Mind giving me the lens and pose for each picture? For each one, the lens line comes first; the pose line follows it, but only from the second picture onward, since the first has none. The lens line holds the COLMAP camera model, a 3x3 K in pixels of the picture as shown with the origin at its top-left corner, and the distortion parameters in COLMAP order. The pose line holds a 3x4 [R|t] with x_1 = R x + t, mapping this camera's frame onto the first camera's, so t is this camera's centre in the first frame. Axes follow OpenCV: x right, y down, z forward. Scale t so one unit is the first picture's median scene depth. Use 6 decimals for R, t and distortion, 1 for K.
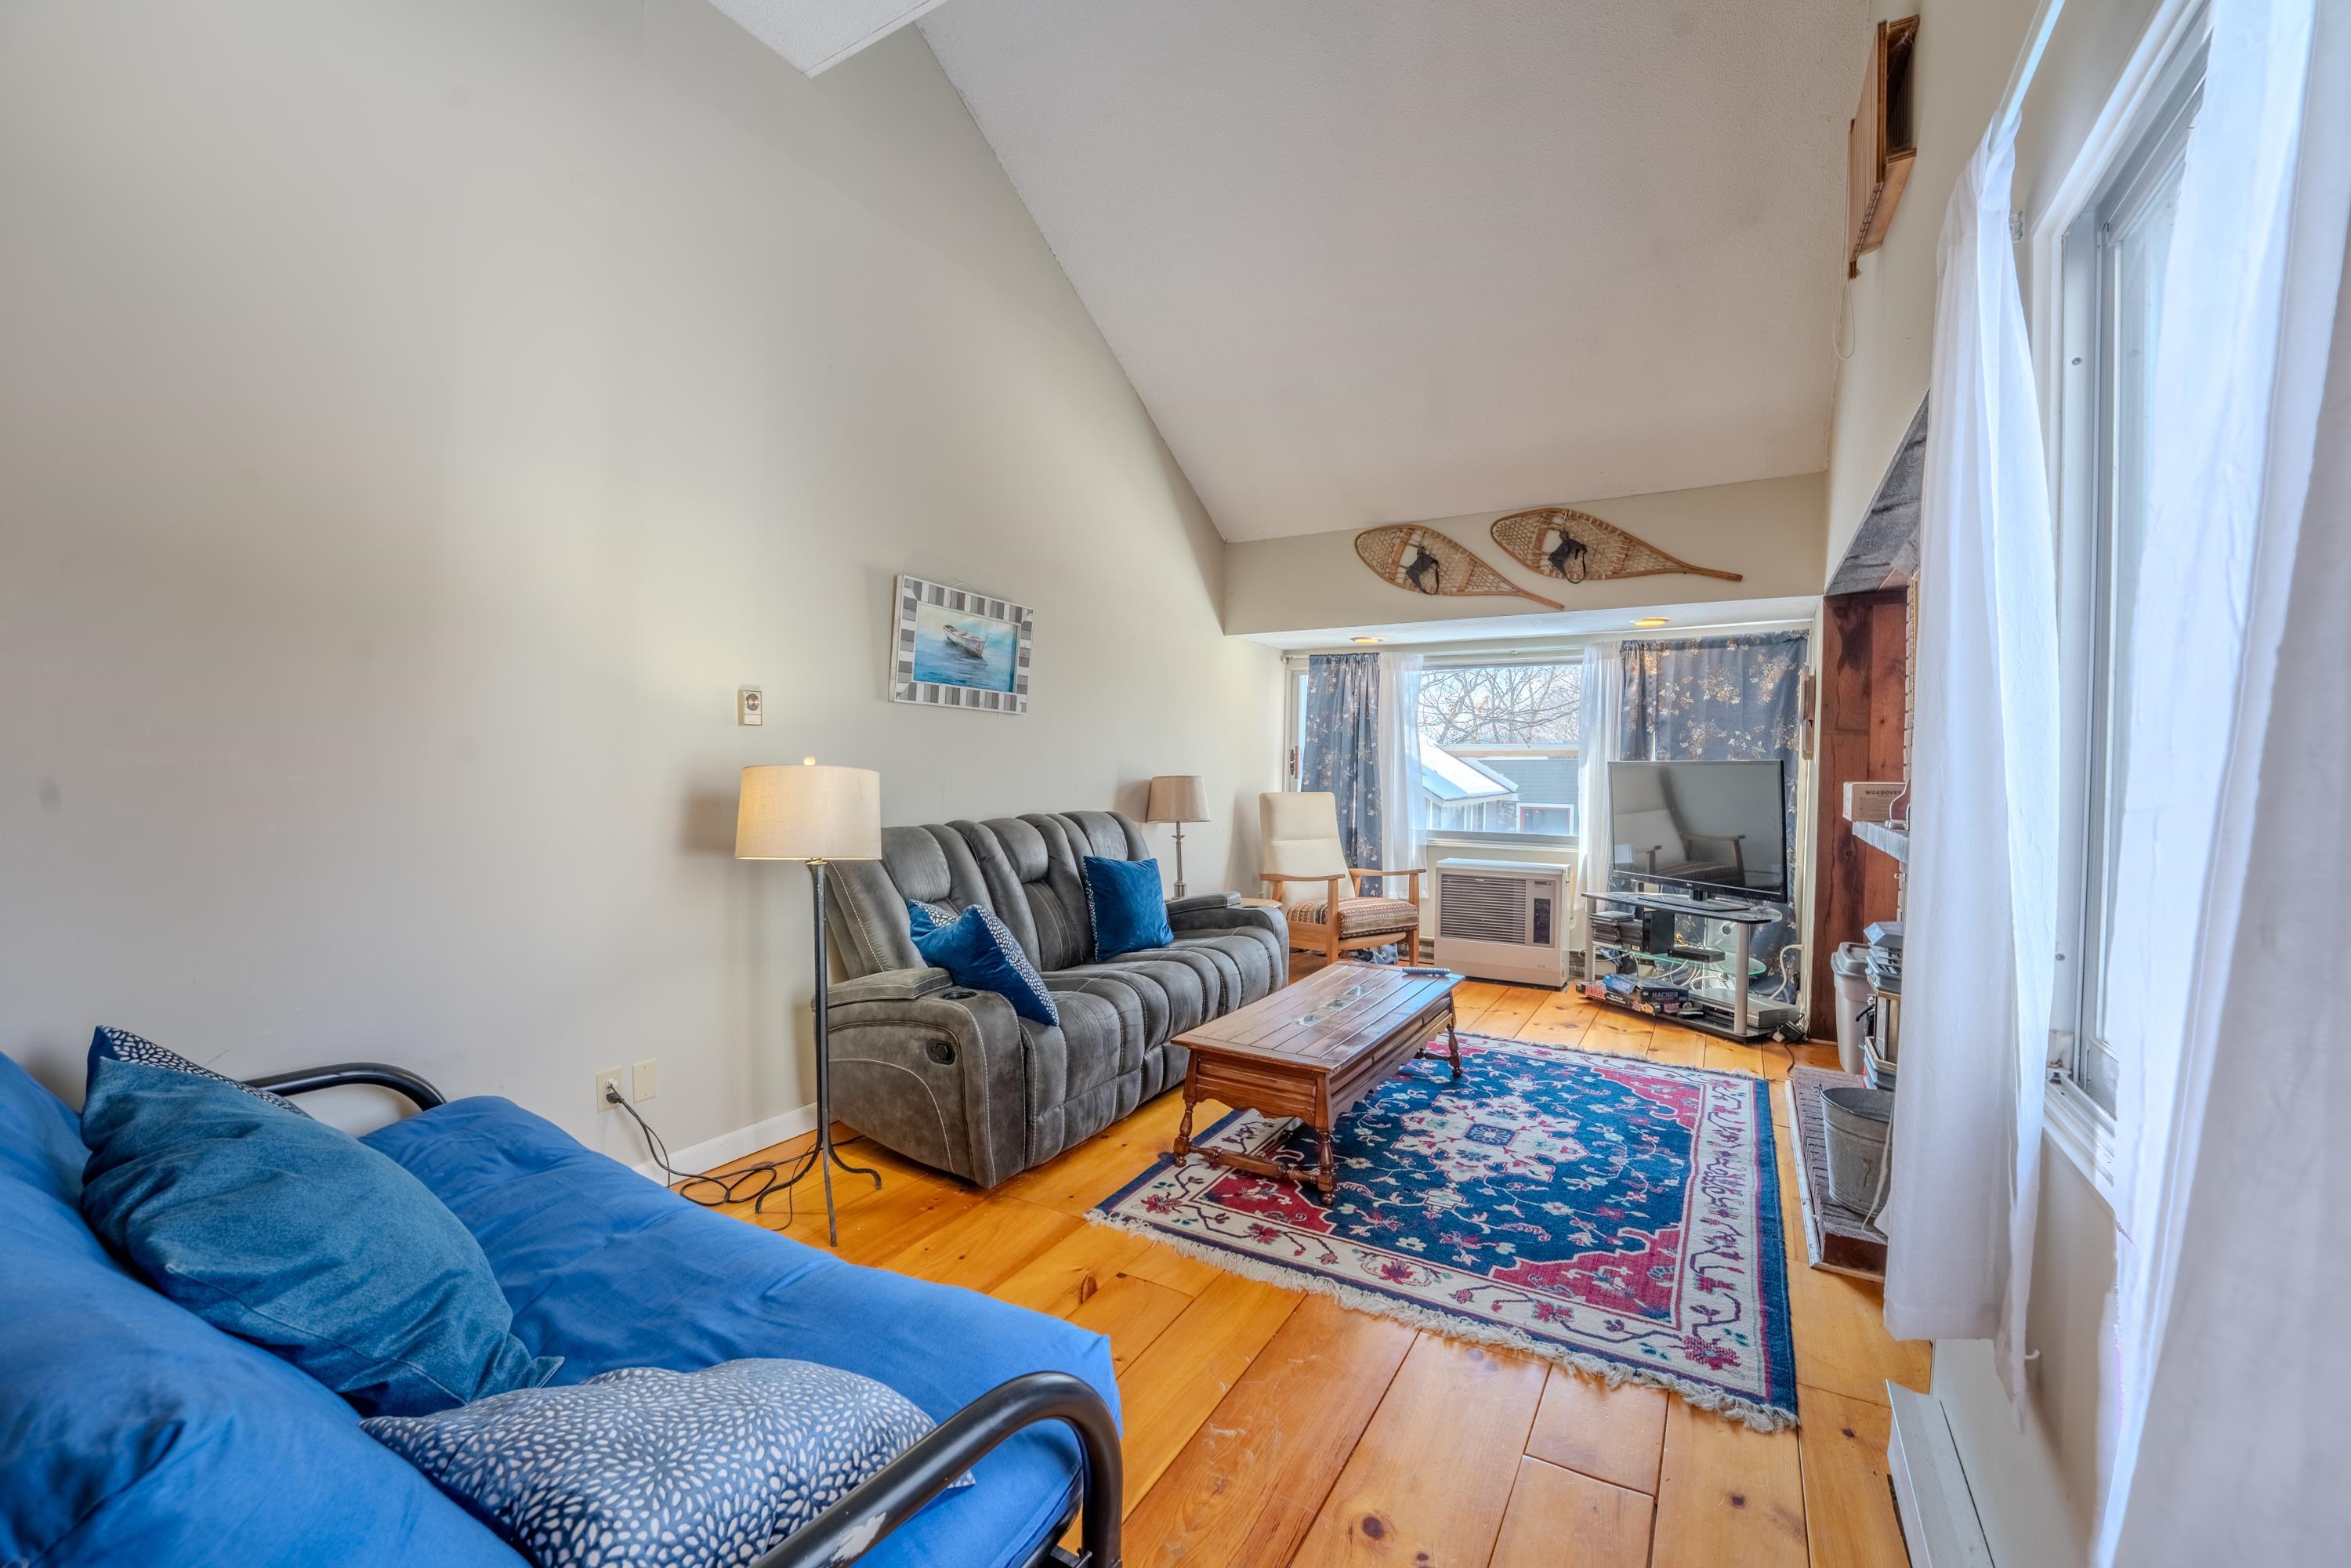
lens RADIAL K [[957.0, 0, 1171.0], [0, 957.0, 790.1], [0, 0, 1]] dist [-0.029437, 0.003314]
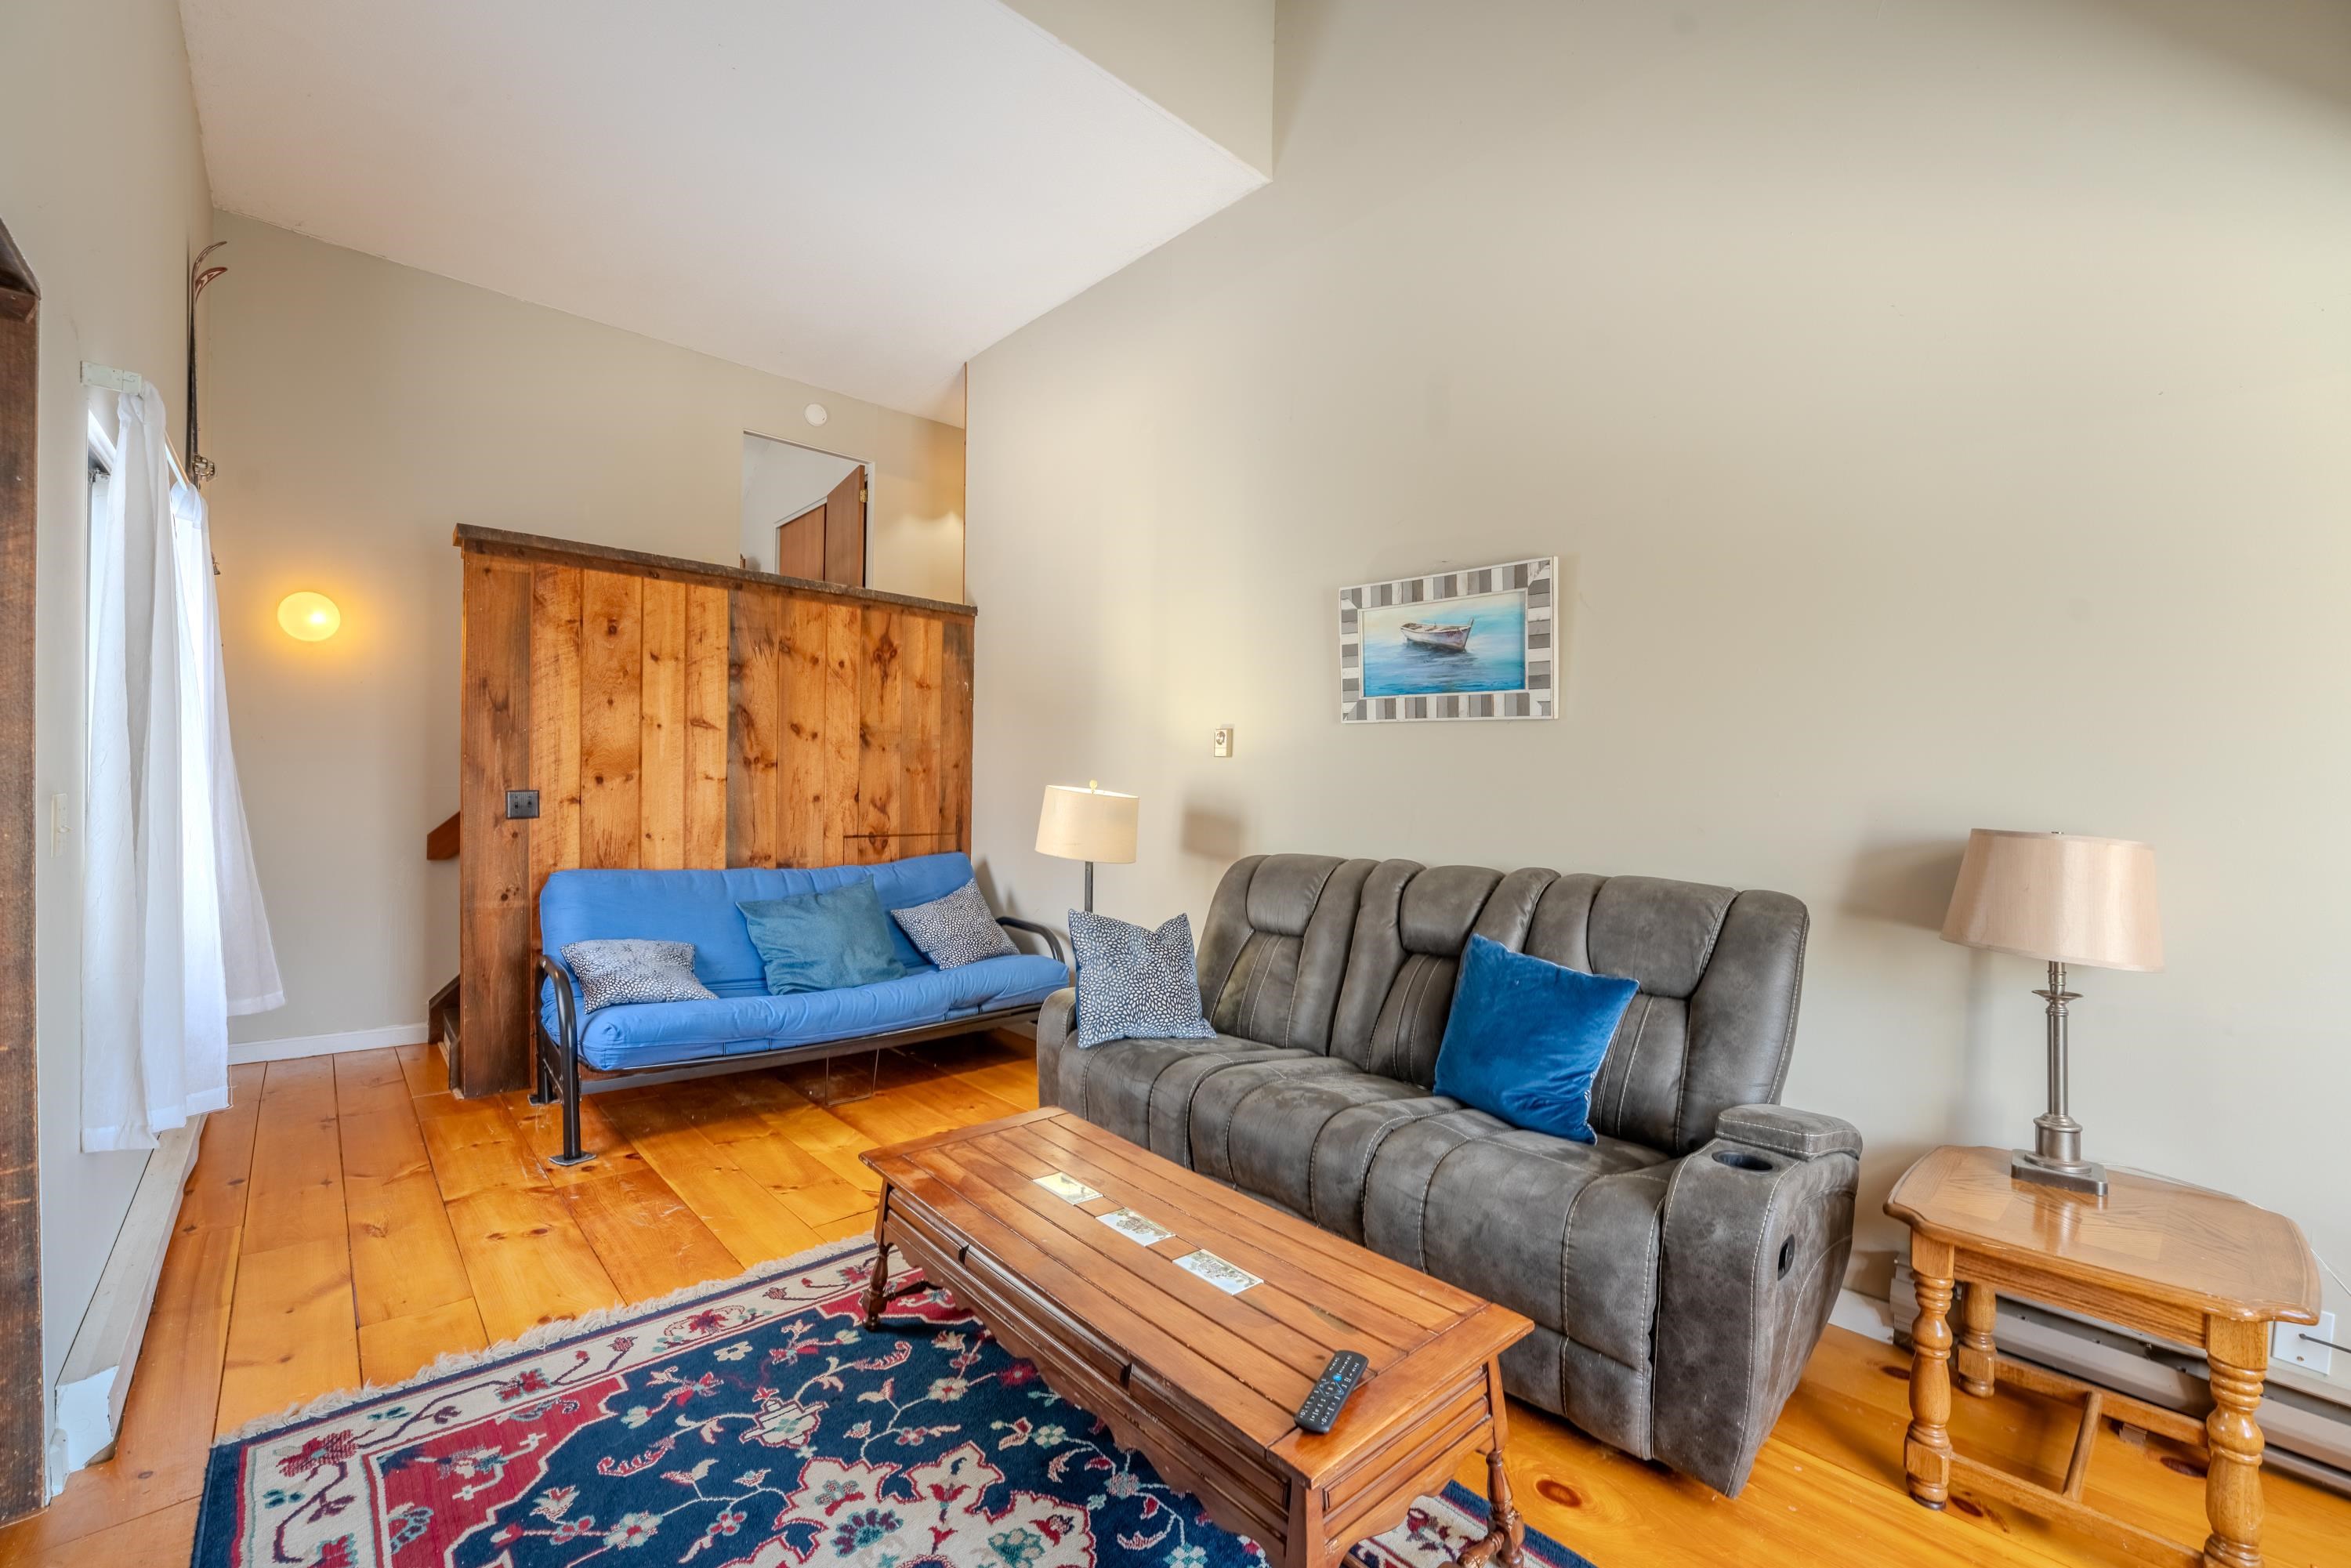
lens RADIAL K [[957.0, 0, 1169.2], [0, 957.0, 781.3], [0, 0, 1]] dist [-0.029437, 0.003314]
pose [[-0.292116, -0.011844, -0.956309, 0.709094], [-0.043960, 0.999033, 0.001055, -0.031162], [0.955372, 0.042348, -0.292354, 1.197022]]
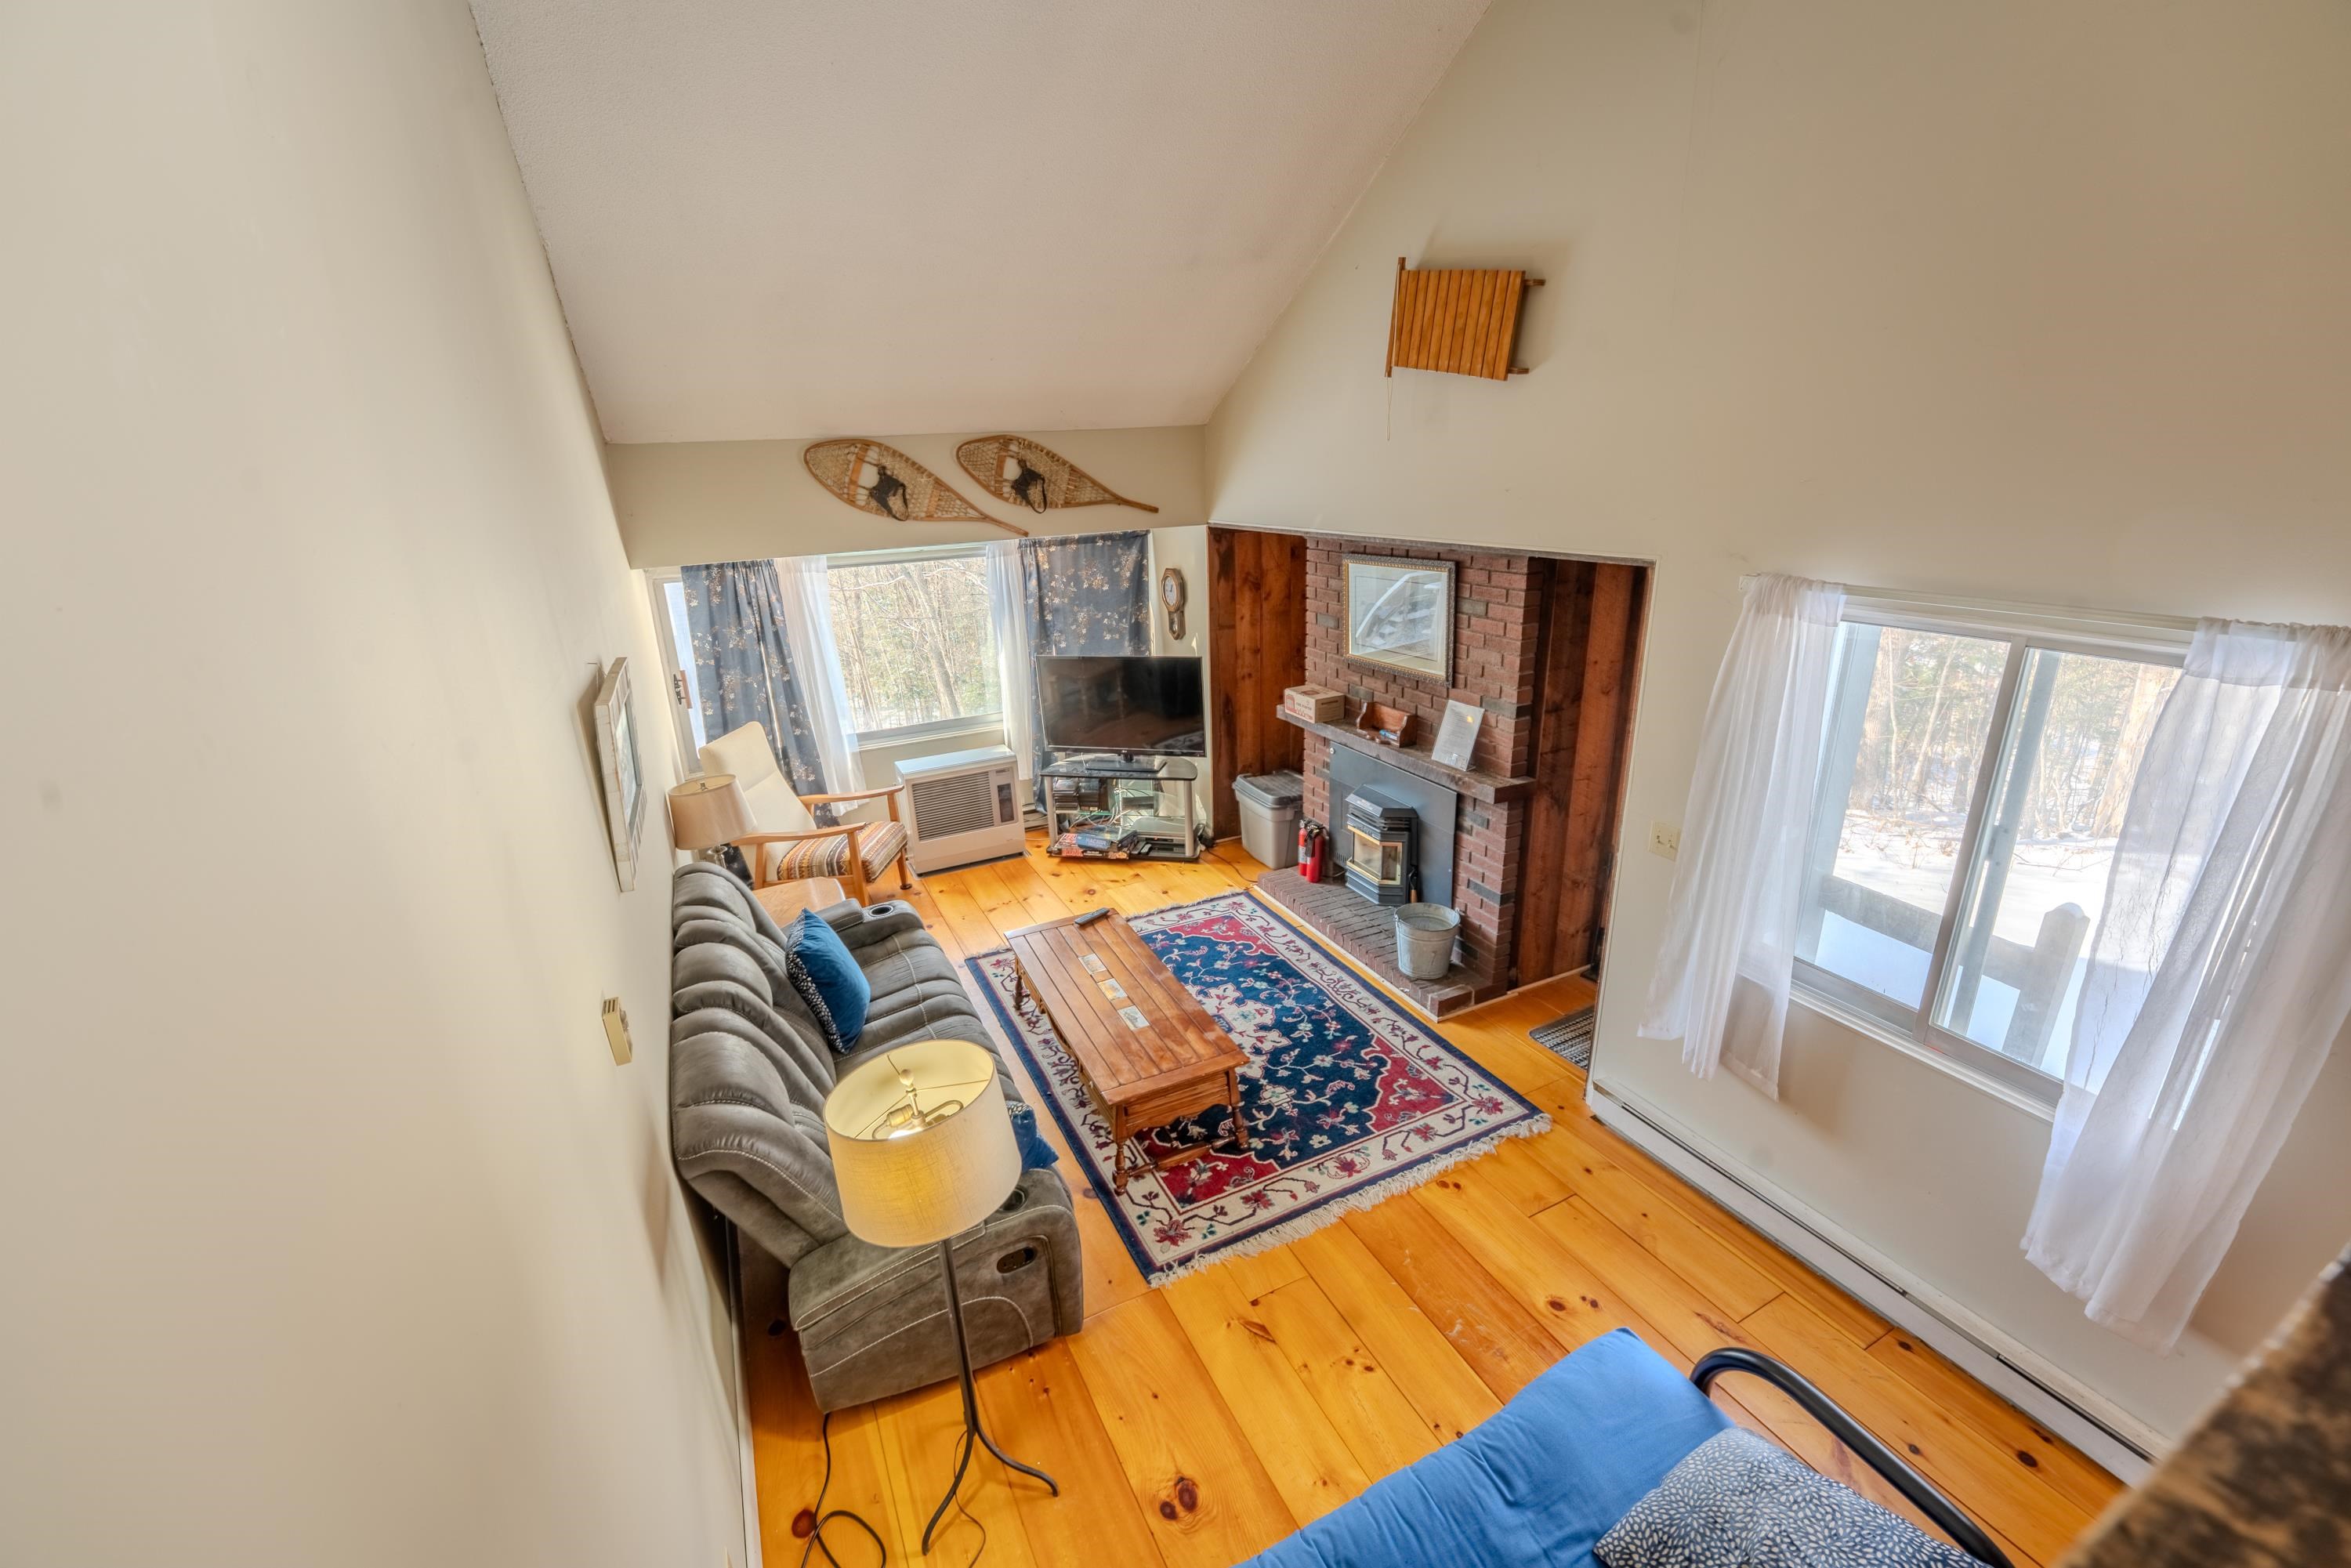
lens RADIAL K [[957.0, 0, 1177.8], [0, 957.0, 782.7], [0, 0, 1]] dist [-0.029437, 0.003314]
pose [[0.545394, -0.296267, 0.784074, -0.623046], [0.061733, 0.947105, 0.314929, -0.374449], [-0.835904, -0.123357, 0.534835, 0.361248]]
